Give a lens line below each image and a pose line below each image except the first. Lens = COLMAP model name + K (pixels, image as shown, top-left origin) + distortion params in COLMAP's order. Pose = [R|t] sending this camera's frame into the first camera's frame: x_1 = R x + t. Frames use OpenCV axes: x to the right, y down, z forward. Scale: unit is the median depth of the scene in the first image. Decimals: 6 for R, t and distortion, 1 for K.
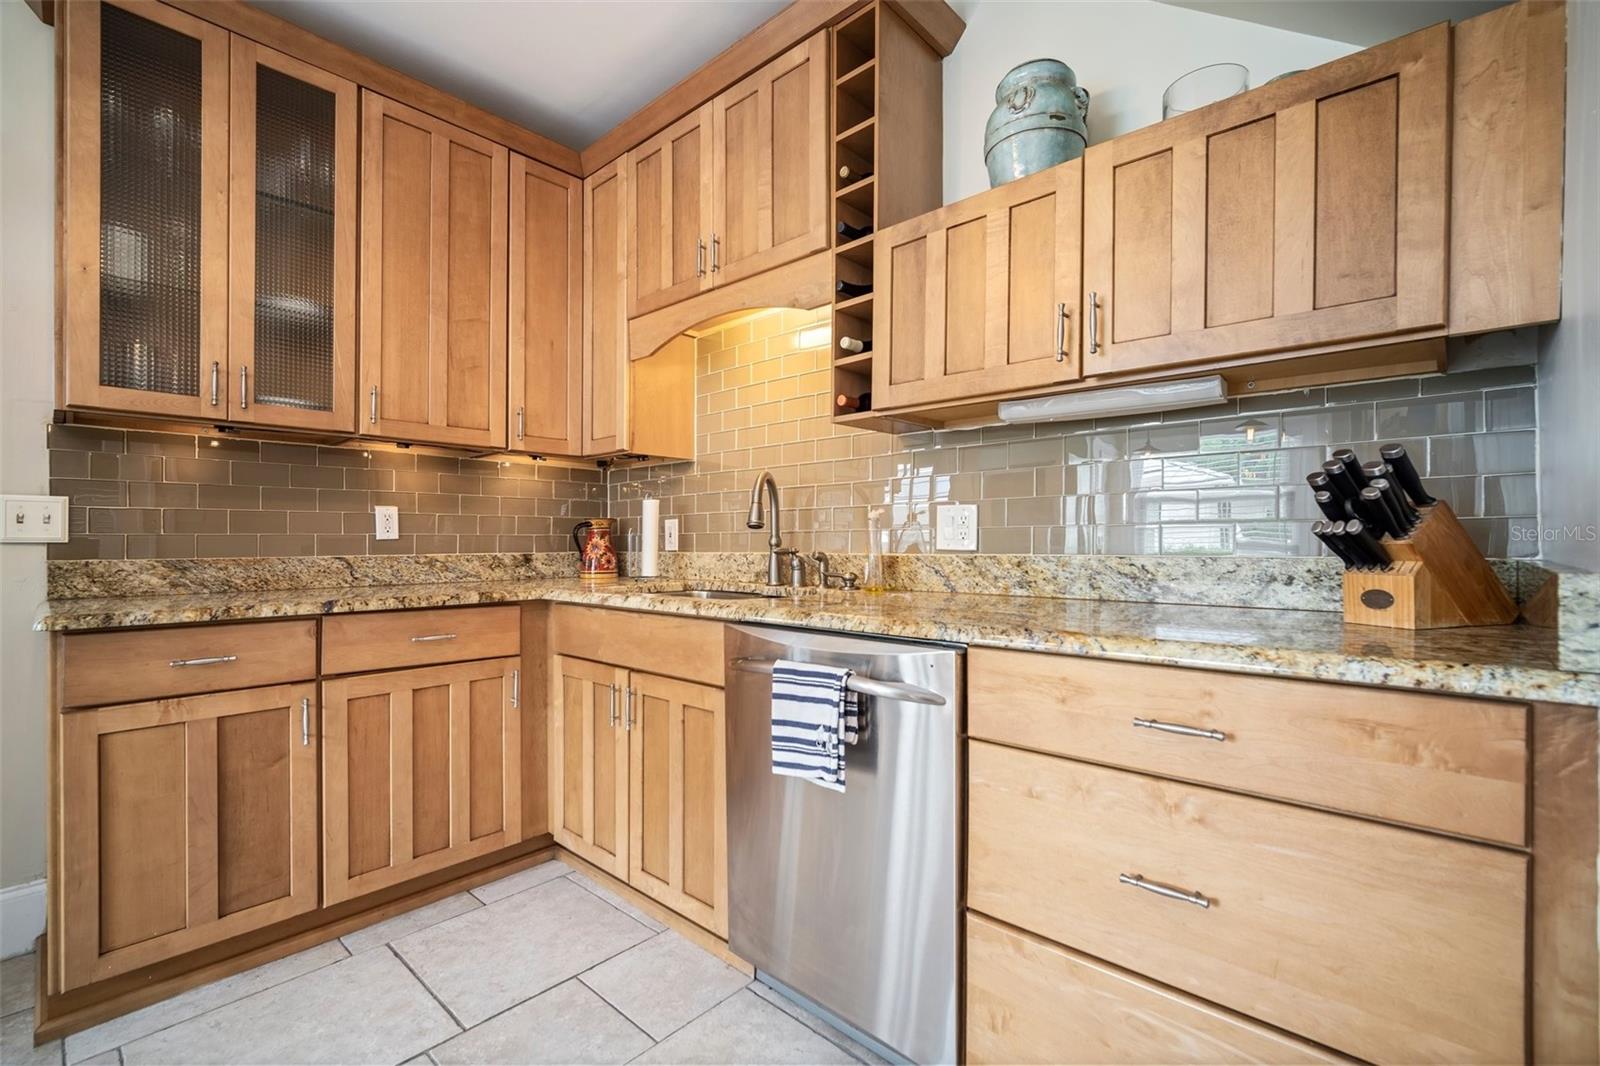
lens RADIAL K [[691.0, 0, 814.1], [0, 691.0, 540.1], [0, 0, 1]] dist [-0.002133, 0.001059]
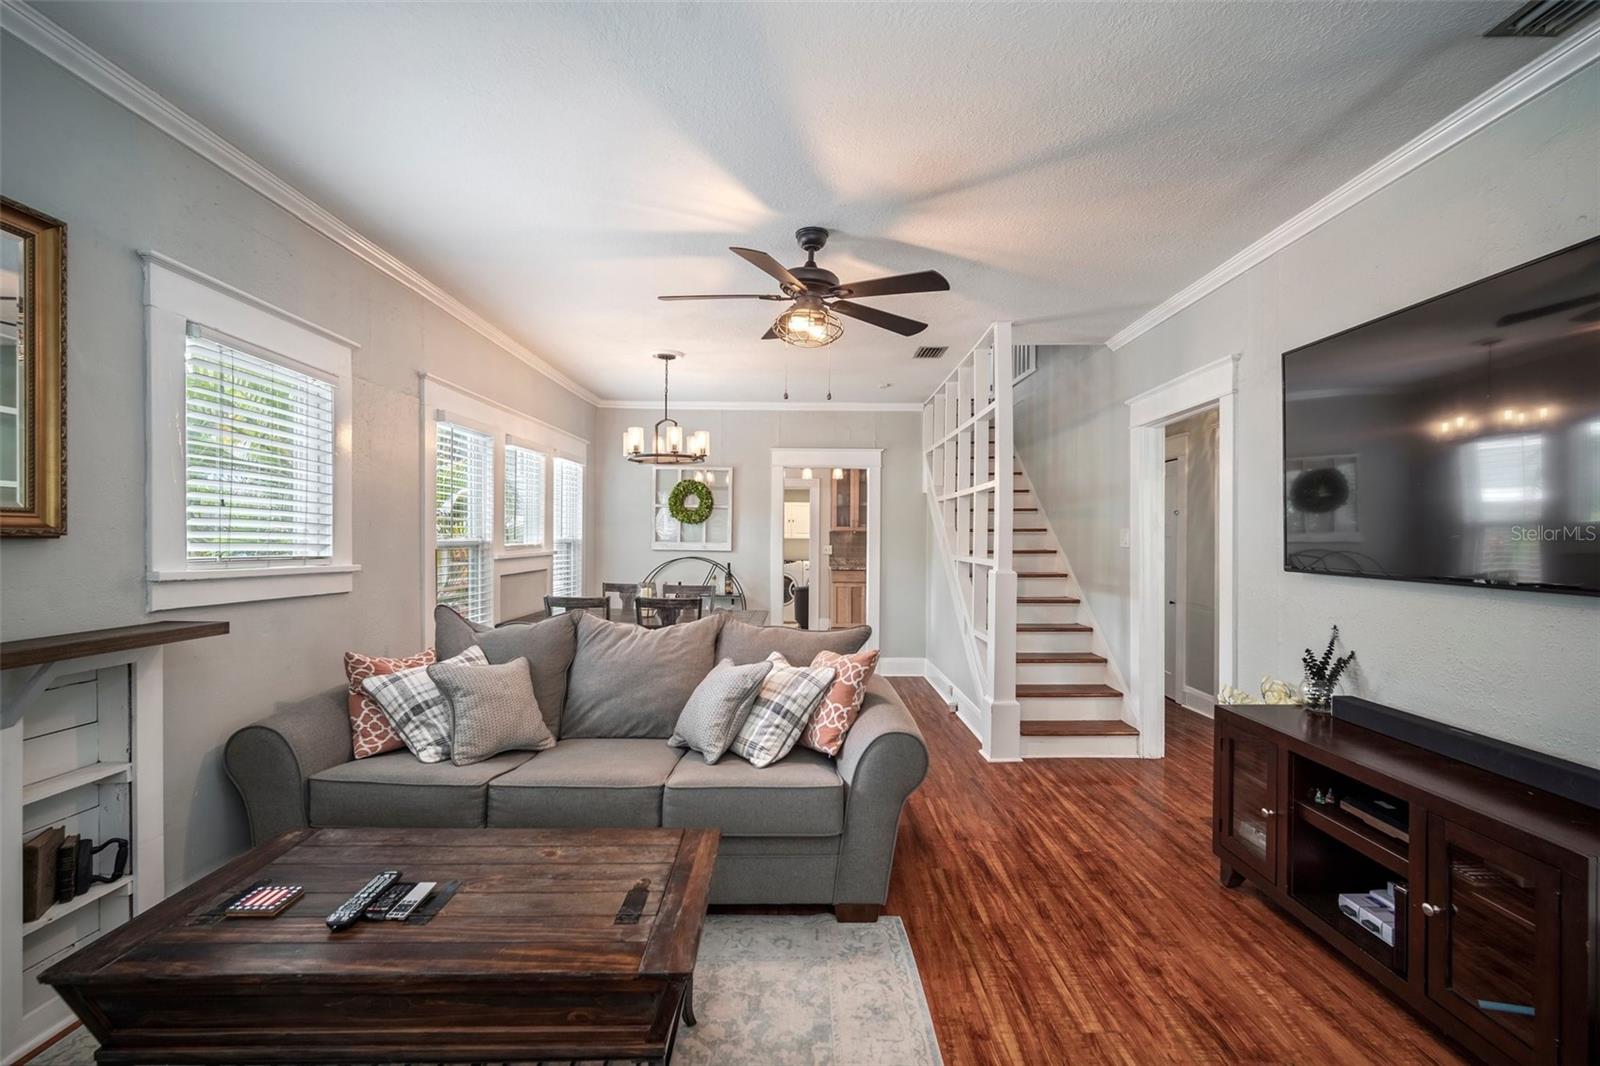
lens RADIAL K [[710.3, 0, 802.9], [0, 710.3, 541.9], [0, 0, 1]] dist [-0.015648, 0.005280]
pose [[0.667761, 0.004977, -0.744359, 3.190717], [-0.004495, 0.999986, 0.002654, -0.122672], [0.744362, 0.001573, 0.667775, -3.170036]]
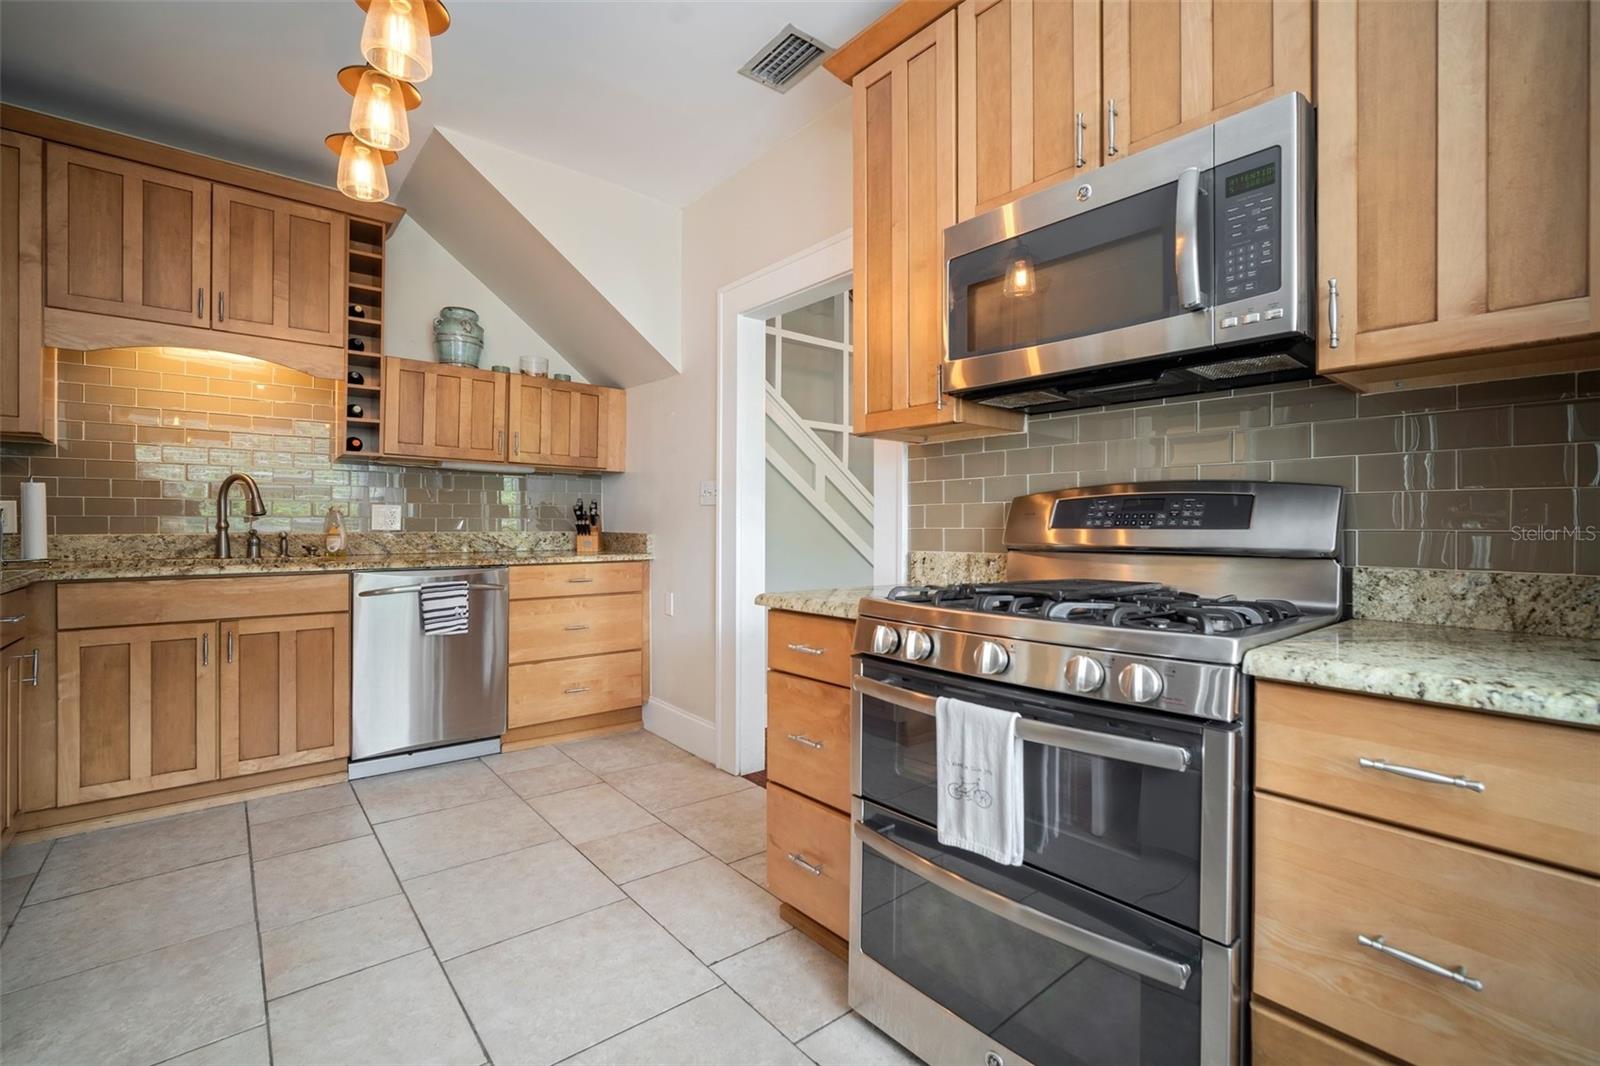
lens RADIAL K [[704.8, 0, 802.7], [0, 704.8, 528.1], [0, 0, 1]] dist [-0.013494, 0.004916]
pose [[0.145974, -0.004795, 0.989277, -1.487223], [-0.005781, 0.999967, 0.005700, -0.009175], [-0.989272, -0.006551, 0.145941, -0.334070]]
